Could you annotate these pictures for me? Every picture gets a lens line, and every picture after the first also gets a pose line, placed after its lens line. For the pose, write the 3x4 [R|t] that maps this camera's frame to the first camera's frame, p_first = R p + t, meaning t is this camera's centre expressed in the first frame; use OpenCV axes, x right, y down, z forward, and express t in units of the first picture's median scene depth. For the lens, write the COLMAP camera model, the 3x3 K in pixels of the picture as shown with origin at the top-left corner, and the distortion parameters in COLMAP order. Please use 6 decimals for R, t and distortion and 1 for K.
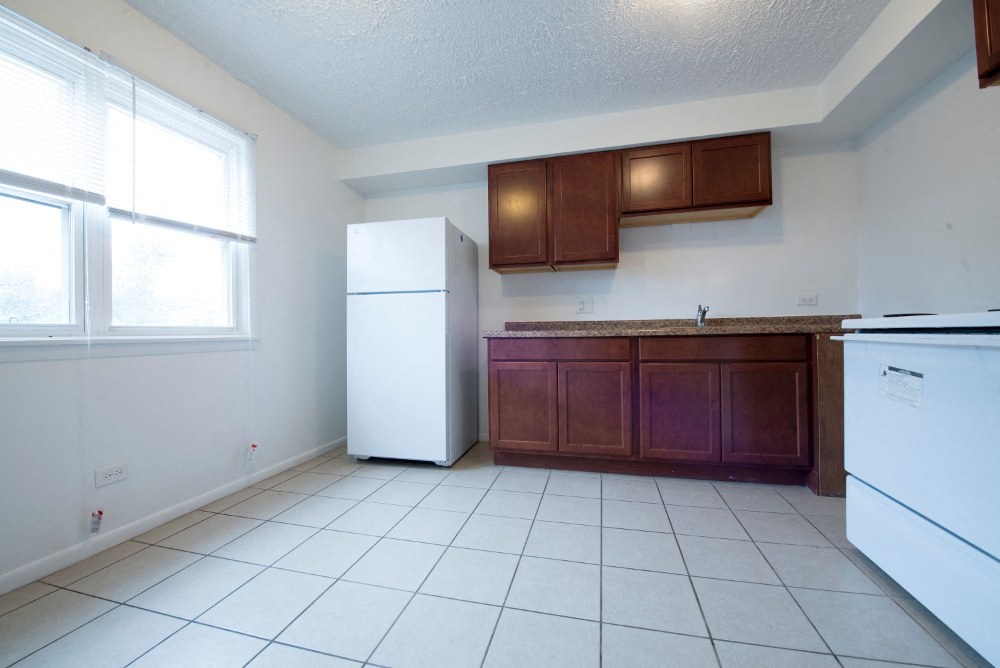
lens RADIAL K [[408.0, 0, 499.2], [0, 408.0, 330.5], [0, 0, 1]] dist [-0.009221, -0.000103]
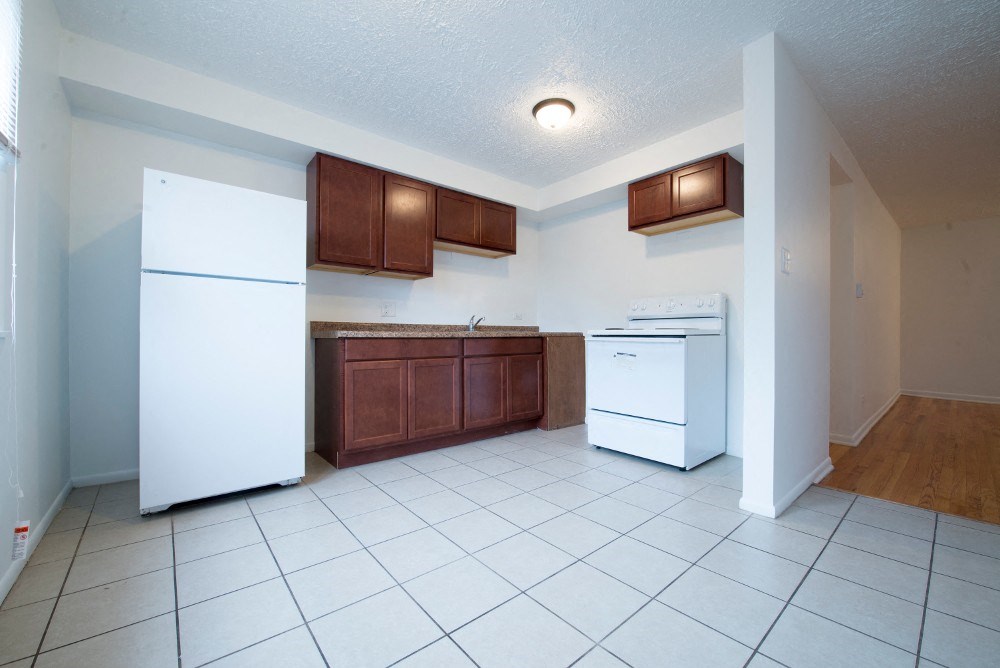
lens RADIAL K [[399.6, 0, 496.5], [0, 399.6, 333.5], [0, 0, 1]] dist [-0.019084, -0.000408]
pose [[0.578585, 0.018601, 0.815410, -0.607534], [-0.017944, 0.999788, -0.010075, 0.011209], [-0.815425, -0.008802, 0.578796, 0.162868]]
